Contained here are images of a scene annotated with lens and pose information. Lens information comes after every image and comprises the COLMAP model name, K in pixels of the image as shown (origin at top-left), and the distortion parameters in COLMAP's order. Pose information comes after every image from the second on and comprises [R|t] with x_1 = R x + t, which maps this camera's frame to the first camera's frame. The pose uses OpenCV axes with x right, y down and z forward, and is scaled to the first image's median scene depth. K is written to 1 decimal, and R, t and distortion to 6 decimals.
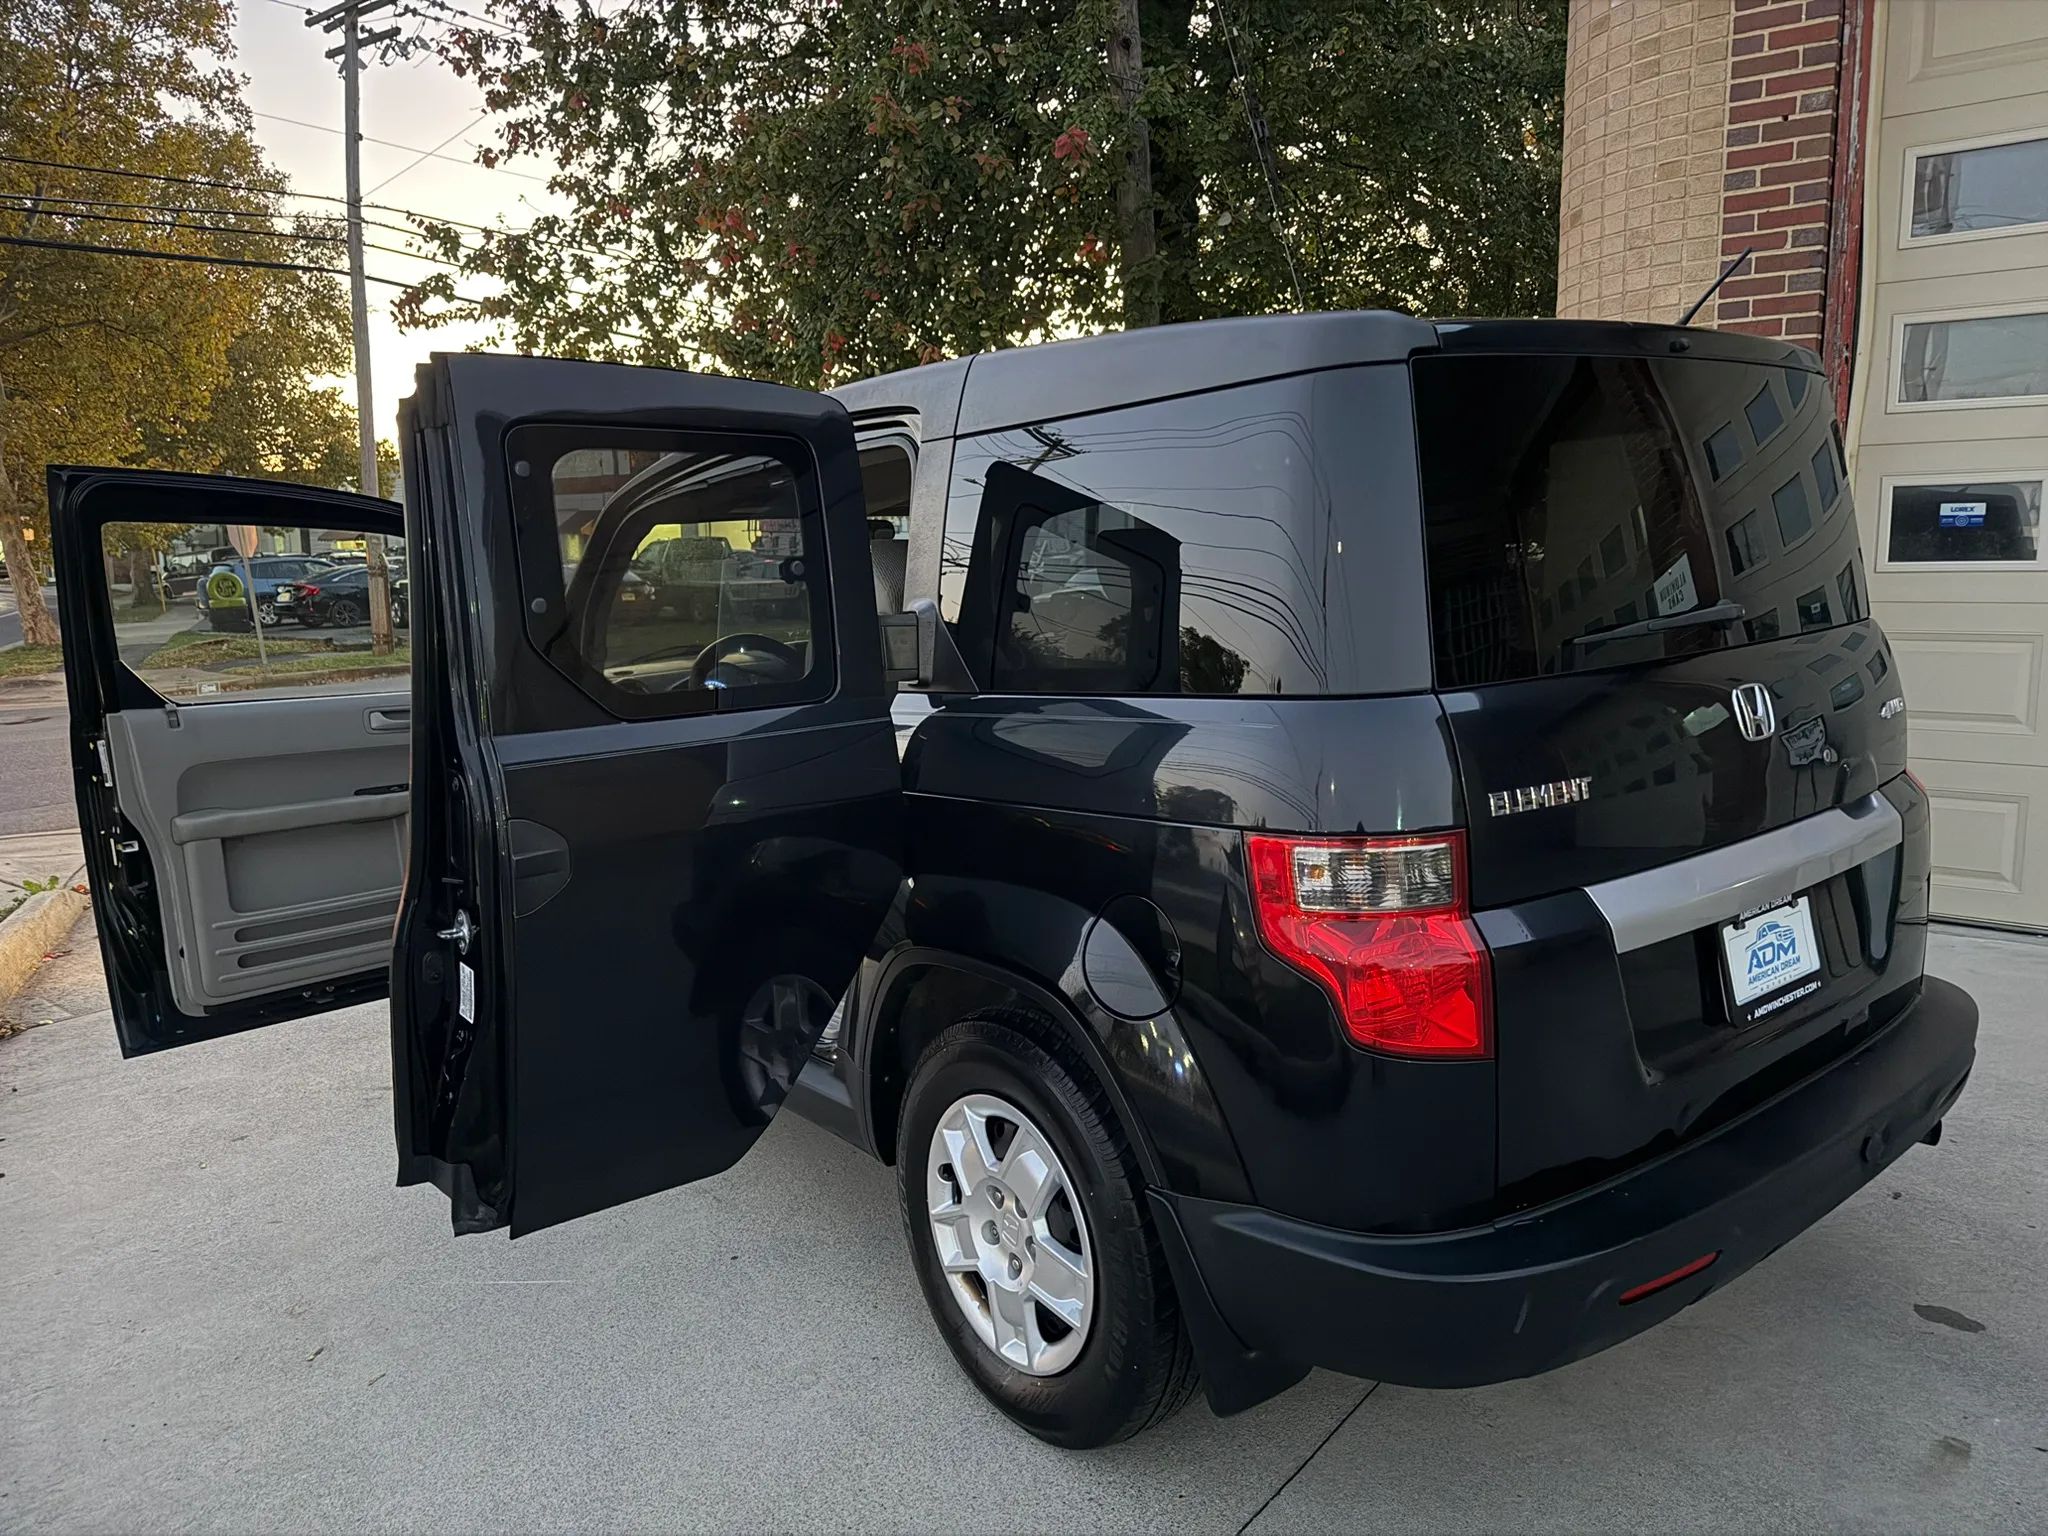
lens RADIAL K [[1444.7, 0, 987.2], [0, 1444.7, 785.8], [0, 0, 1]] dist [0.037774, -0.043614]
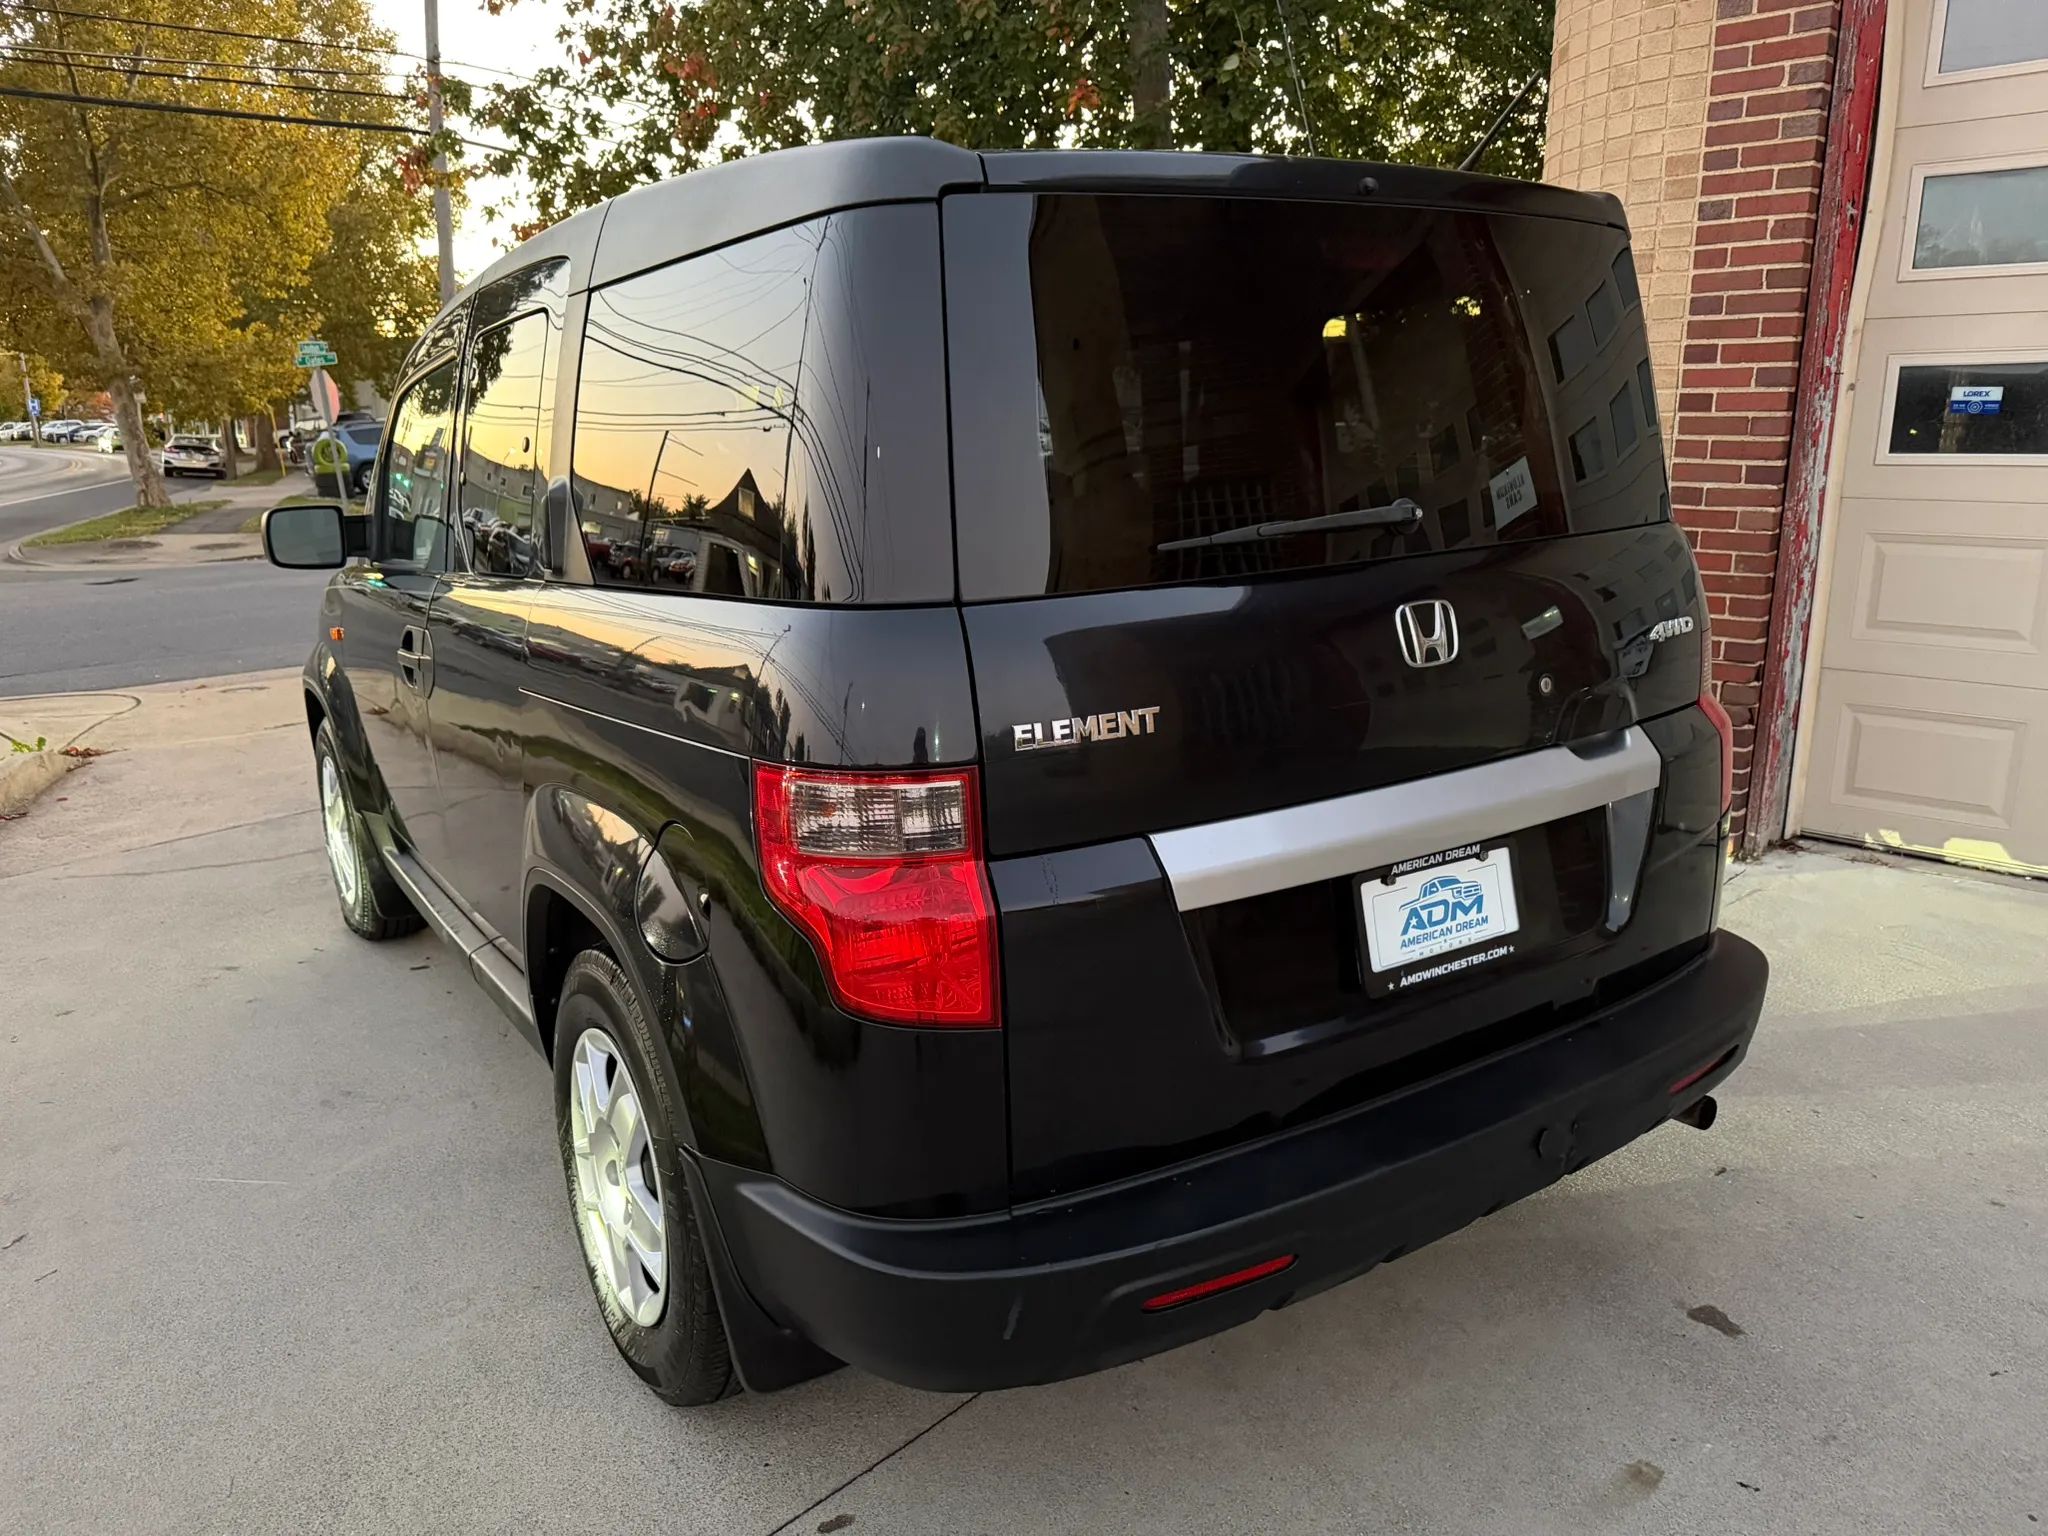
lens RADIAL K [[1432.2, 0, 1030.4], [0, 1432.2, 780.2], [0, 0, 1]] dist [0.037736, -0.045949]
pose [[0.995949, 0.033767, -0.083345, 0.184493], [-0.026930, 0.996283, 0.081826, -0.013538], [0.085798, -0.079250, 0.993156, 0.069349]]
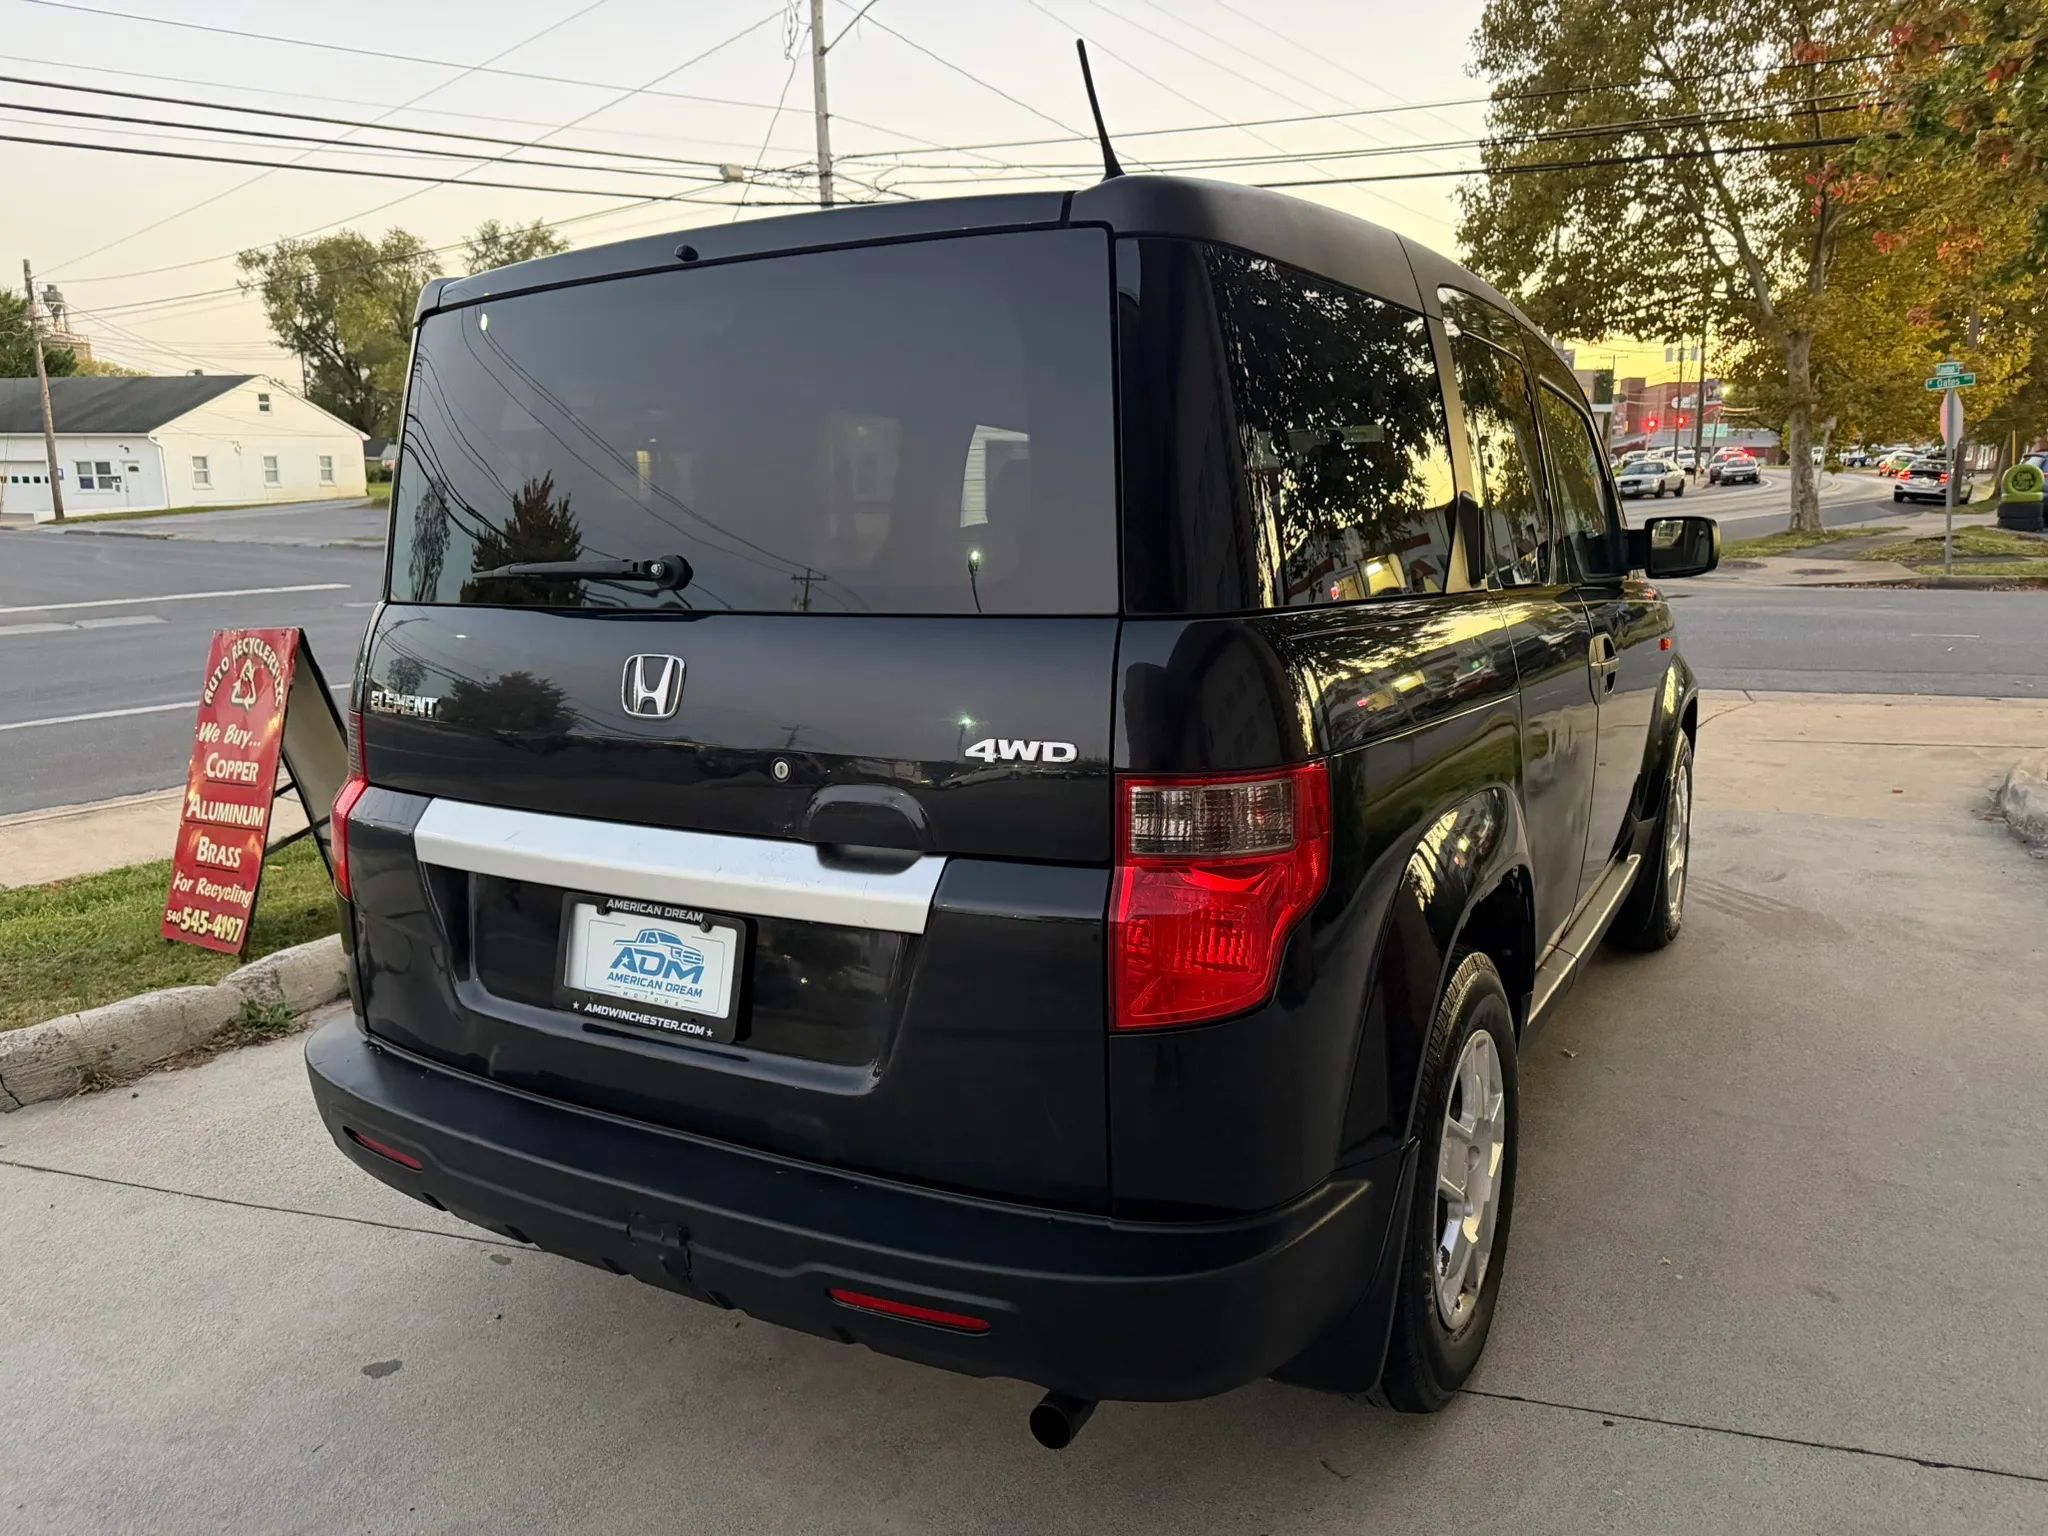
lens RADIAL K [[1432.2, 0, 1030.4], [0, 1432.2, 780.2], [0, 0, 1]] dist [0.037736, -0.045949]
pose [[0.393280, 0.211519, -0.894757, 0.694860], [-0.145279, 0.975248, 0.166691, -0.084884], [0.907868, 0.064433, 0.414274, 0.427010]]
